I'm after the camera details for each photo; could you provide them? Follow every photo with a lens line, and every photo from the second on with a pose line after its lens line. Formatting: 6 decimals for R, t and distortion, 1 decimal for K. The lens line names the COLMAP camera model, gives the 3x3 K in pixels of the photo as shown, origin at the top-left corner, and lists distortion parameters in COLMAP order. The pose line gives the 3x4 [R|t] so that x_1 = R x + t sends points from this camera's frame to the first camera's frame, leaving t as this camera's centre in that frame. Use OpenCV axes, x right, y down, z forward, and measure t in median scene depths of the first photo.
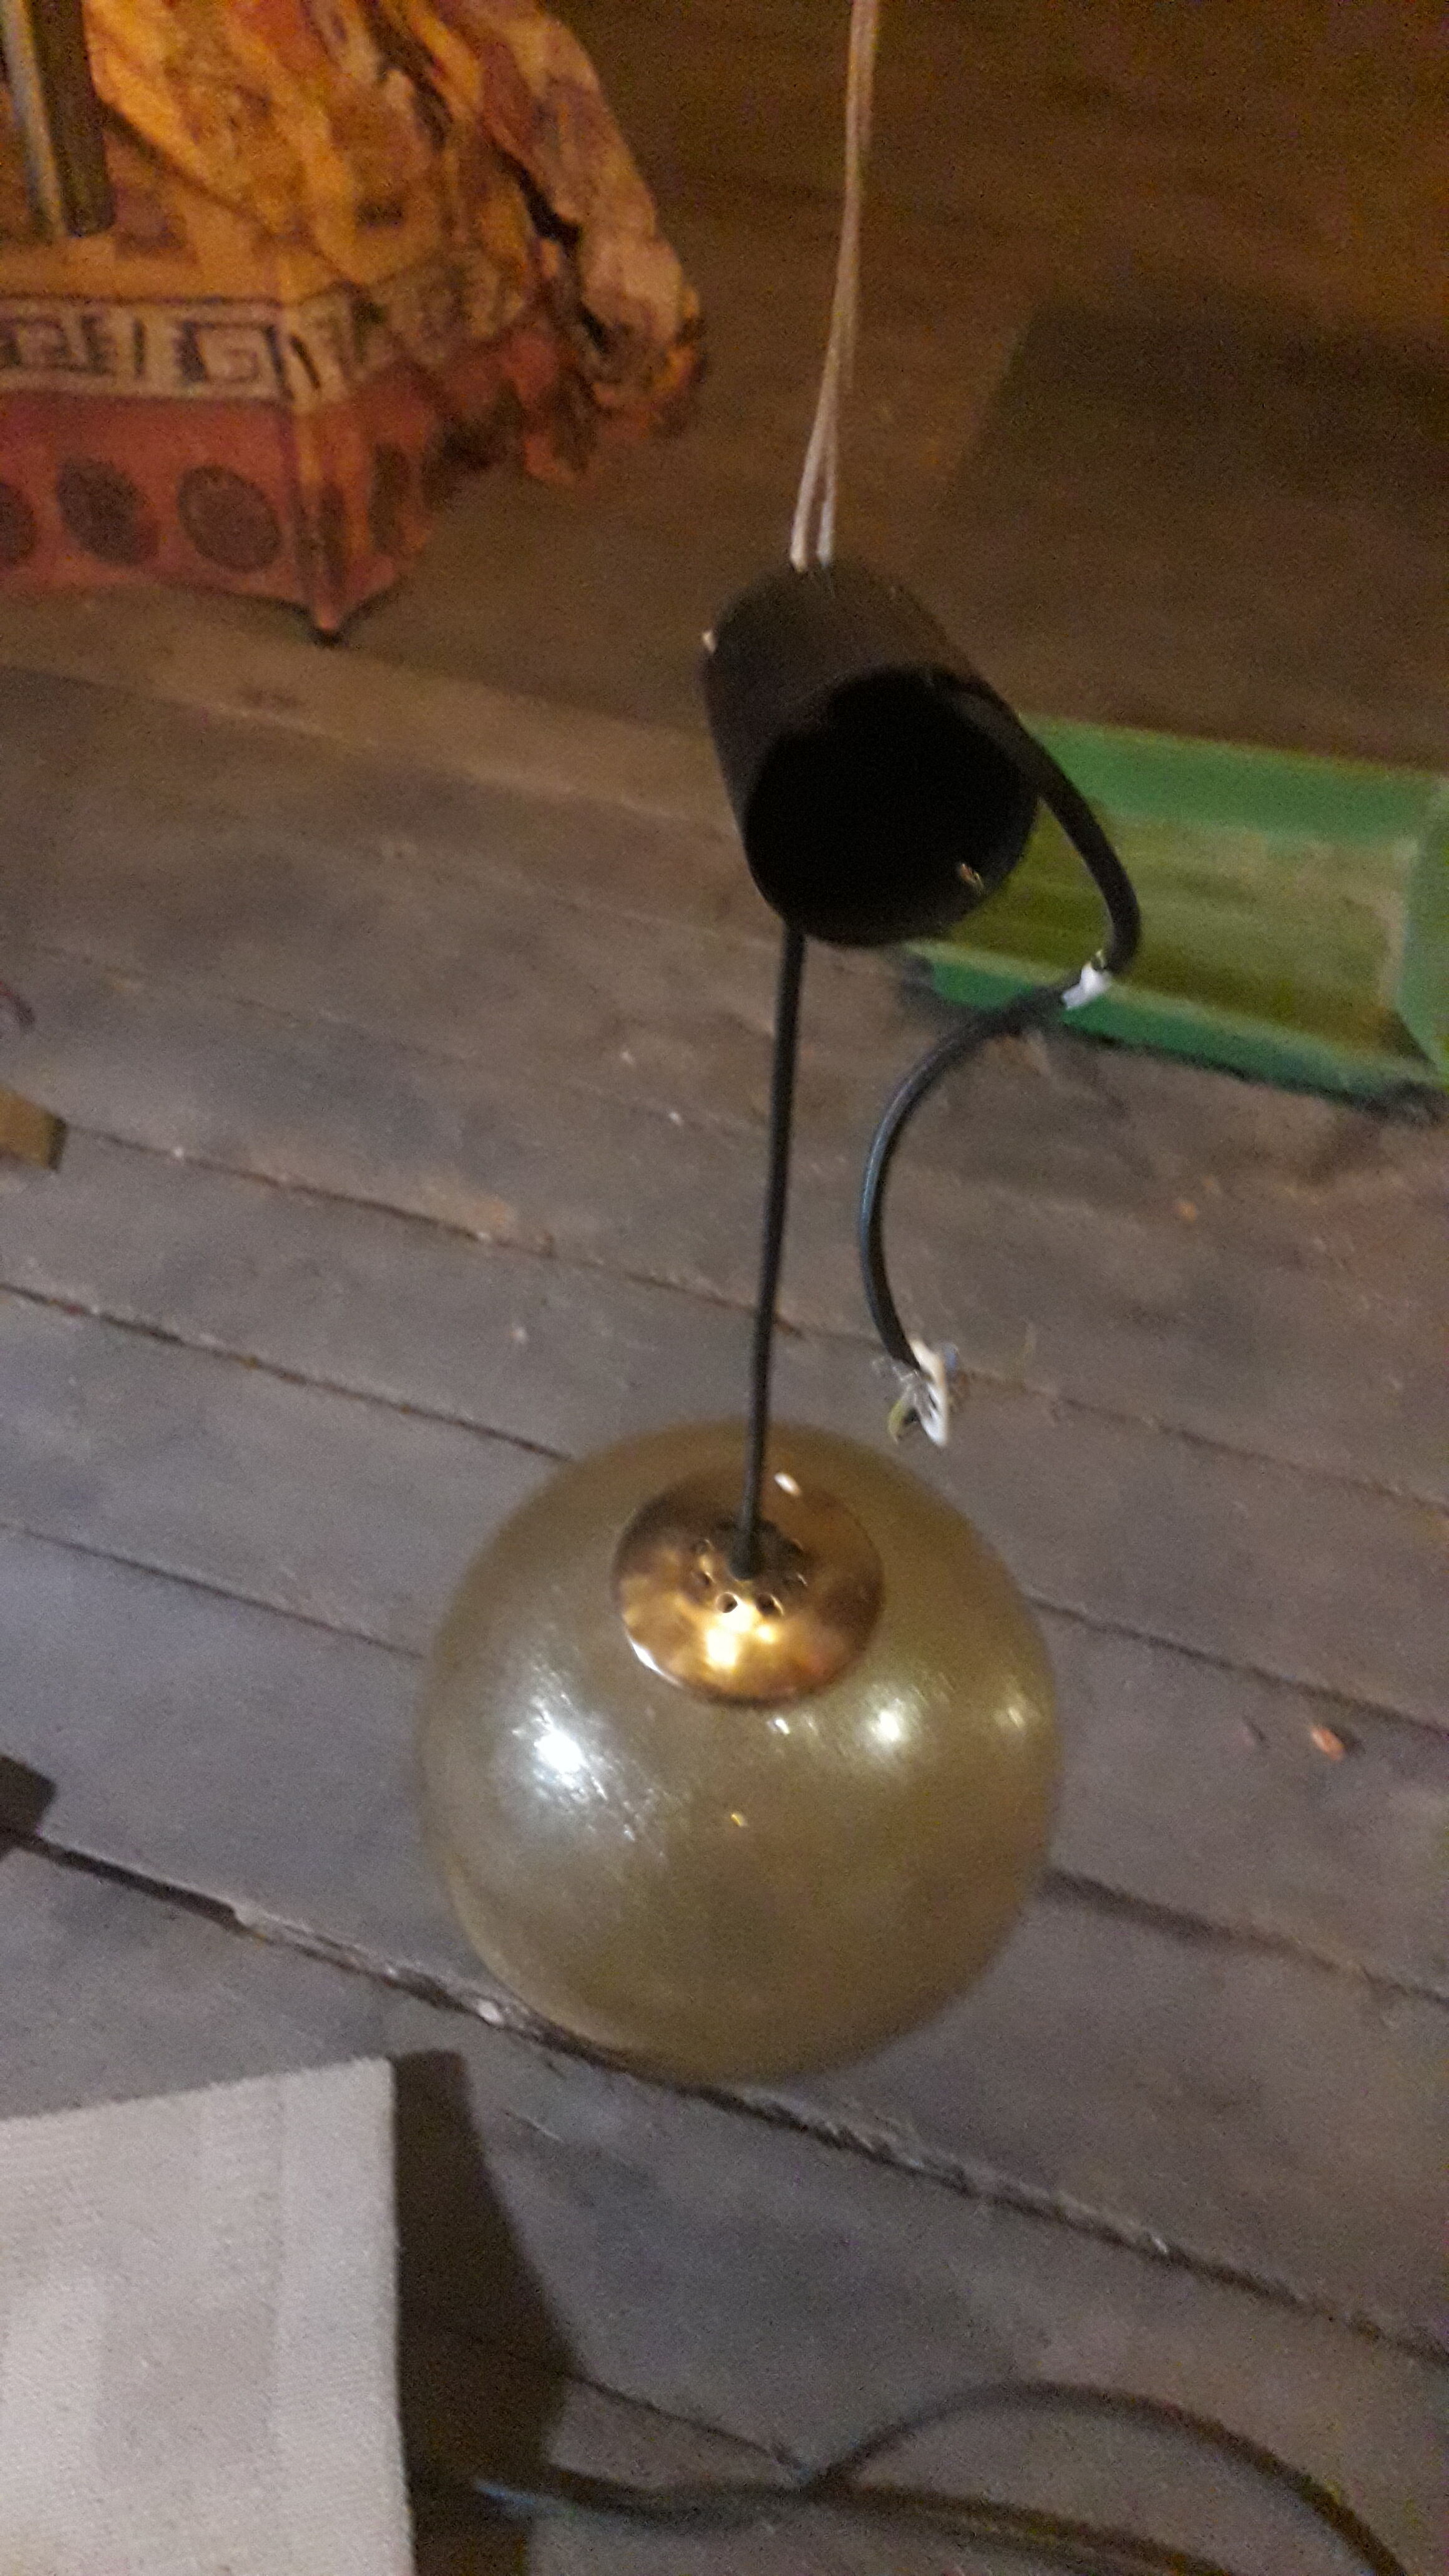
lens RADIAL K [[1926.4, 0, 722.9], [0, 1926.4, 1353.2], [0, 0, 1]] dist [0.044462, -0.080930]
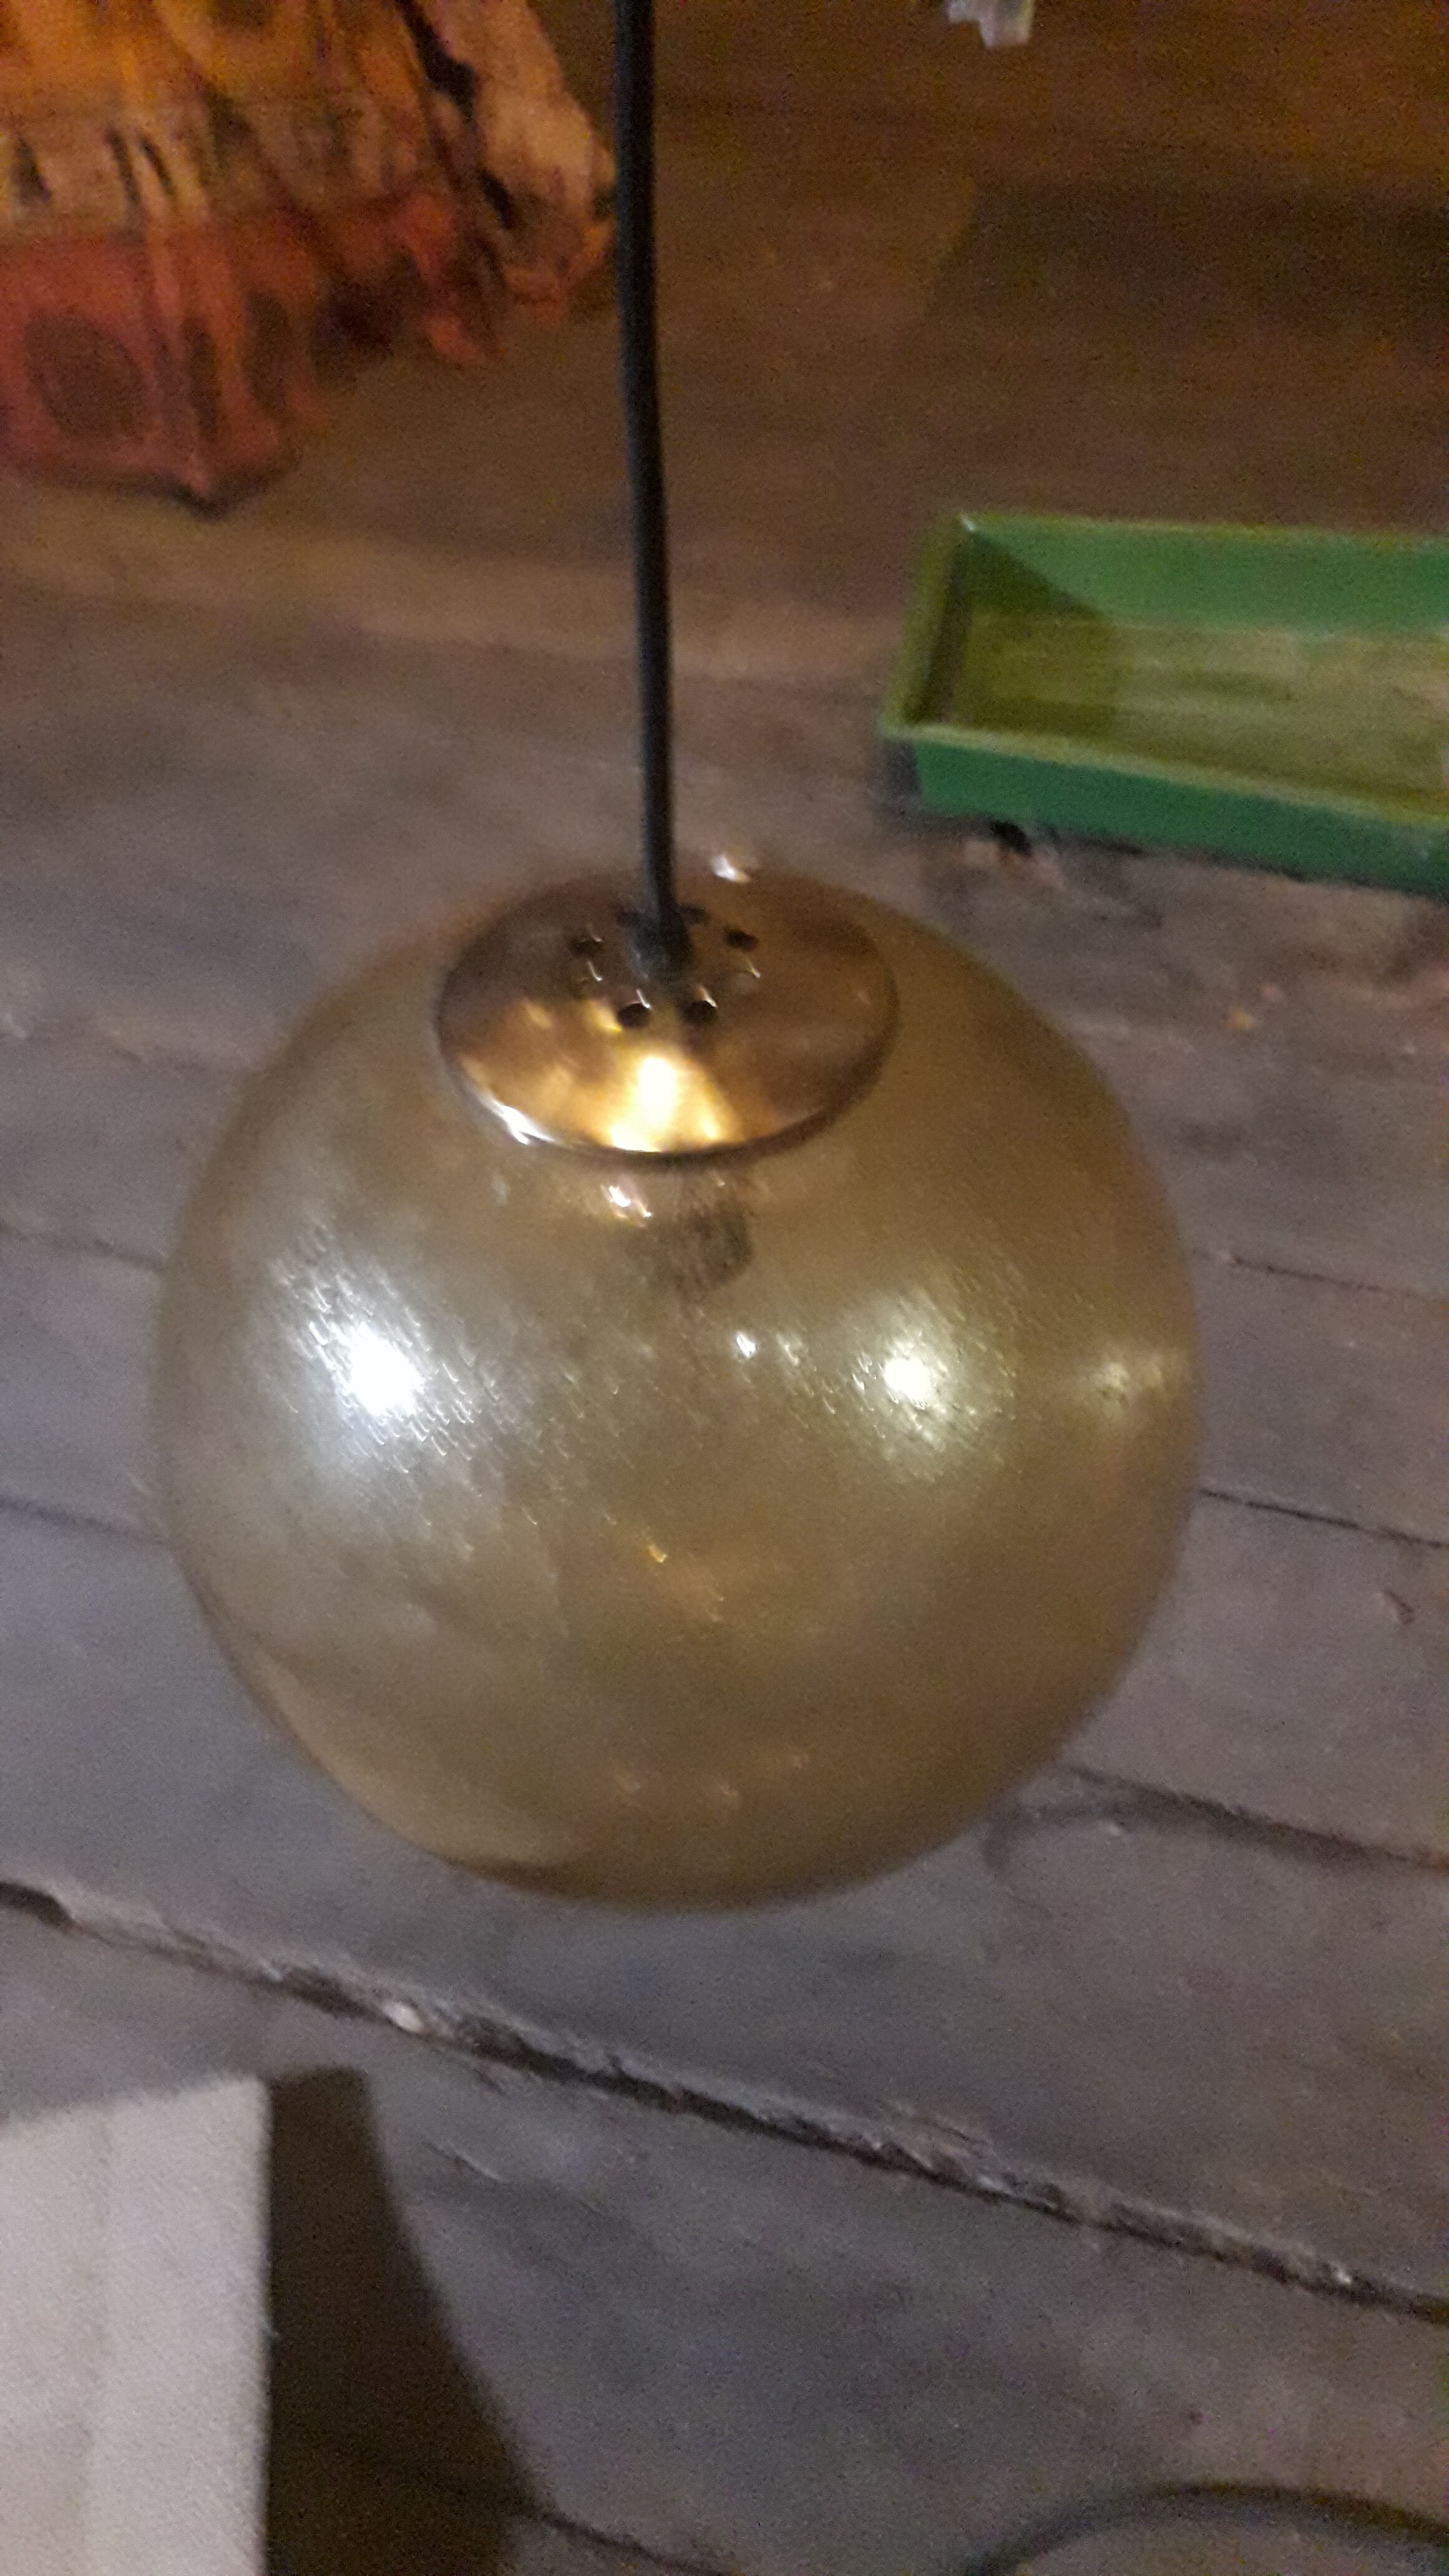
lens RADIAL K [[2048.0, 0, 724.5], [0, 2048.0, 1288.0], [0, 0, 1]] dist [0.010980, 0.007586]
pose [[0.998523, -0.054053, 0.005431, 0.007929], [0.054319, 0.994917, -0.084796, 0.086184], [-0.000820, 0.084966, 0.996384, 0.122770]]
